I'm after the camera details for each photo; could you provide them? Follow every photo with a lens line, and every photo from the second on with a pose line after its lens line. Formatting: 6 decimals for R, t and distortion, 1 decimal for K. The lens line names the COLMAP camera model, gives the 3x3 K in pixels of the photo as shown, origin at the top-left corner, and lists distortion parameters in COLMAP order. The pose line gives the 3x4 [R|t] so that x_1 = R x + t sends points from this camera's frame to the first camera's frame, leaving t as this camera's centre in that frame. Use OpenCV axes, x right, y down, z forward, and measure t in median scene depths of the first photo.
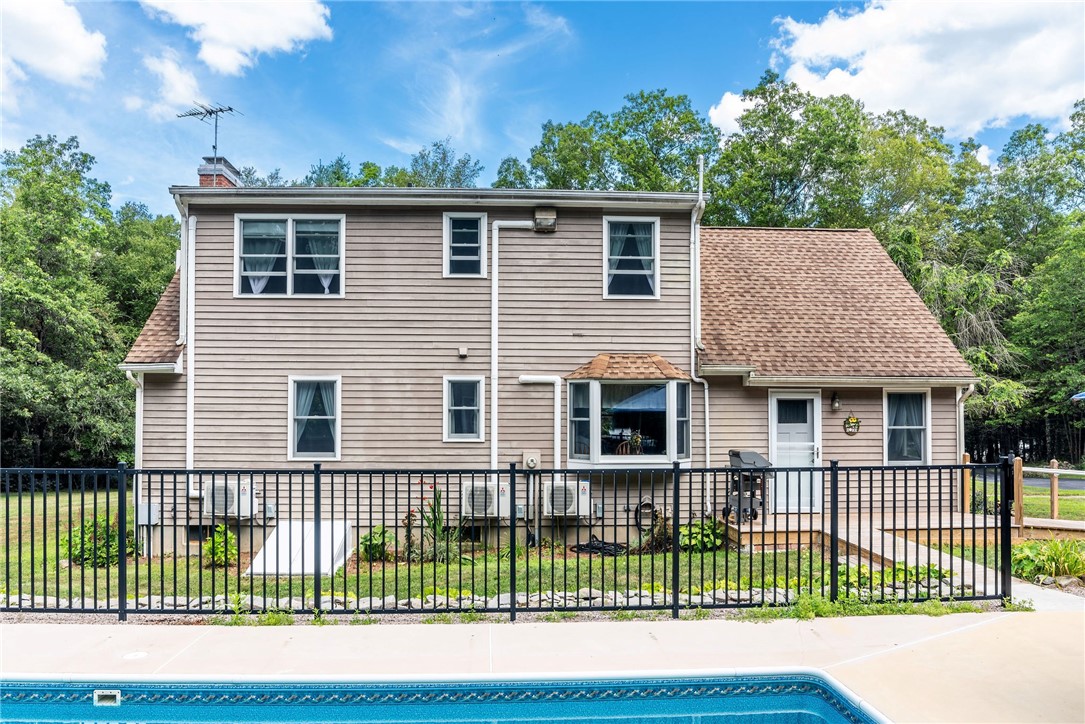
lens RADIAL K [[675.9, 0, 542.3], [0, 675.9, 403.8], [0, 0, 1]] dist [-0.002798, -0.000280]
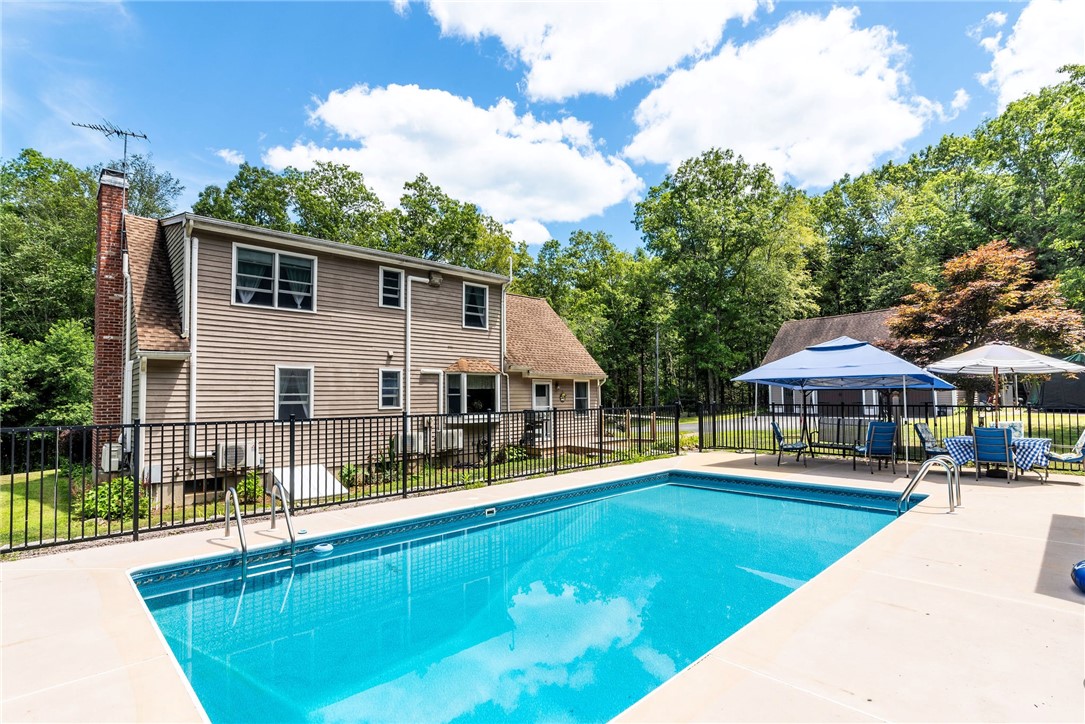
lens RADIAL K [[514.6, 0, 542.3], [0, 514.6, 379.8], [0, 0, 1]] dist [-0.000016, -0.000133]
pose [[0.747617, 0.013357, 0.663996, -0.663231], [0.001688, 0.999756, -0.022011, 0.013507], [-0.664128, 0.017576, 0.747412, -0.160914]]
